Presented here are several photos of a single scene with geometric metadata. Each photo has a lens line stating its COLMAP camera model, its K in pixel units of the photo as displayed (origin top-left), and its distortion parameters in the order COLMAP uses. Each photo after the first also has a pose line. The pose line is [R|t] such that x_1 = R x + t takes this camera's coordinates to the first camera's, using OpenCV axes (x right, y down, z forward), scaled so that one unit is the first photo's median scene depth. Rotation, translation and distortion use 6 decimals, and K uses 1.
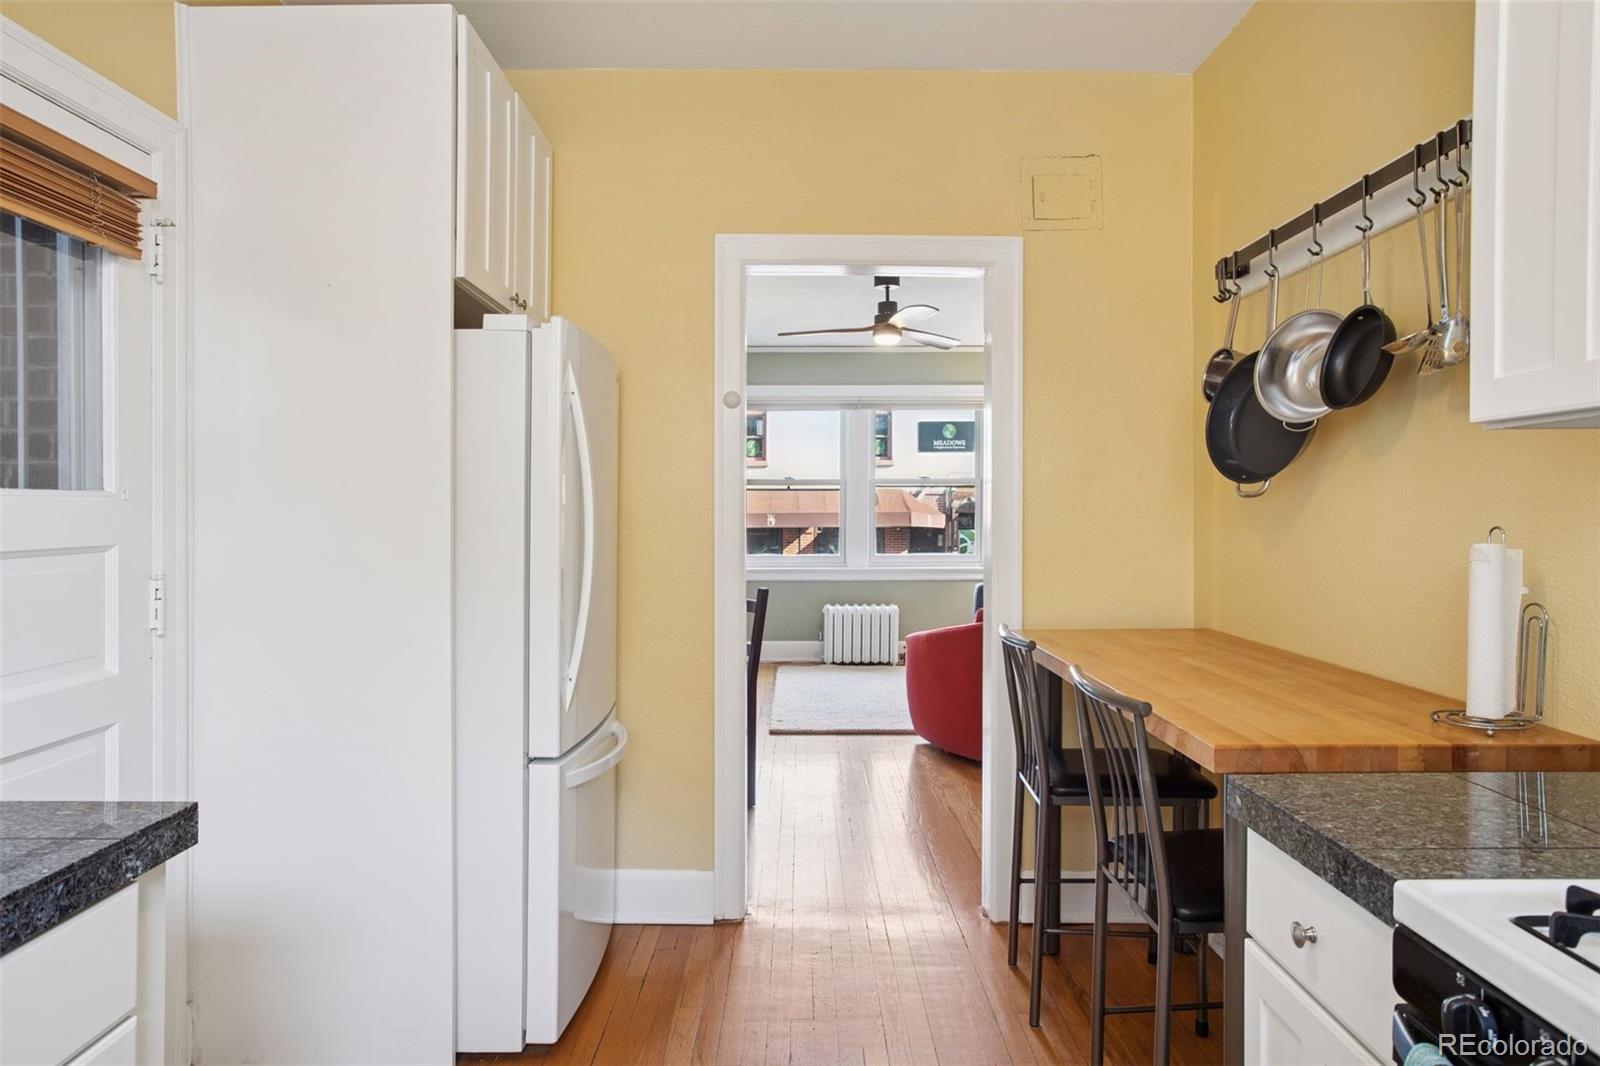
lens RADIAL K [[1020.0, 0, 800.9], [0, 1020.0, 522.7], [0, 0, 1]] dist [-0.072950, 0.069181]
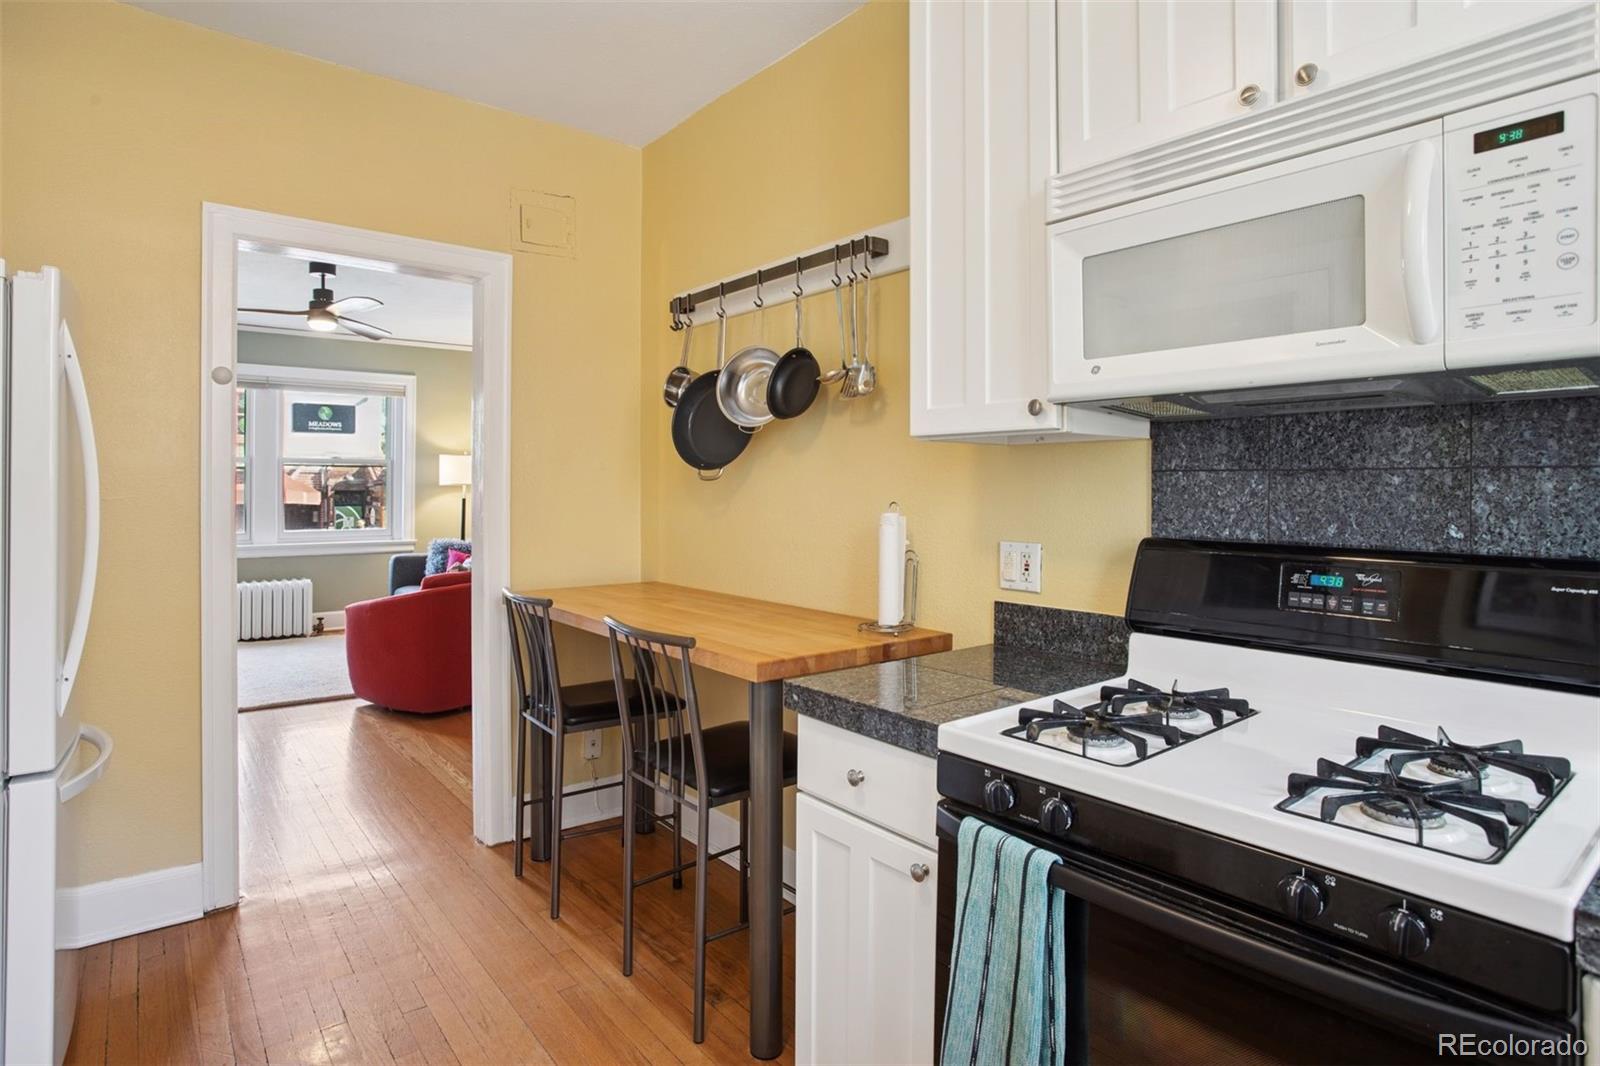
lens RADIAL K [[860.9, 0, 802.5], [0, 860.9, 510.1], [0, 0, 1]] dist [-0.072885, 0.039053]
pose [[0.780969, -0.010999, 0.624472, -0.102887], [0.002904, 0.999898, 0.013979, -0.001077], [-0.624562, -0.009104, 0.780922, 0.018226]]
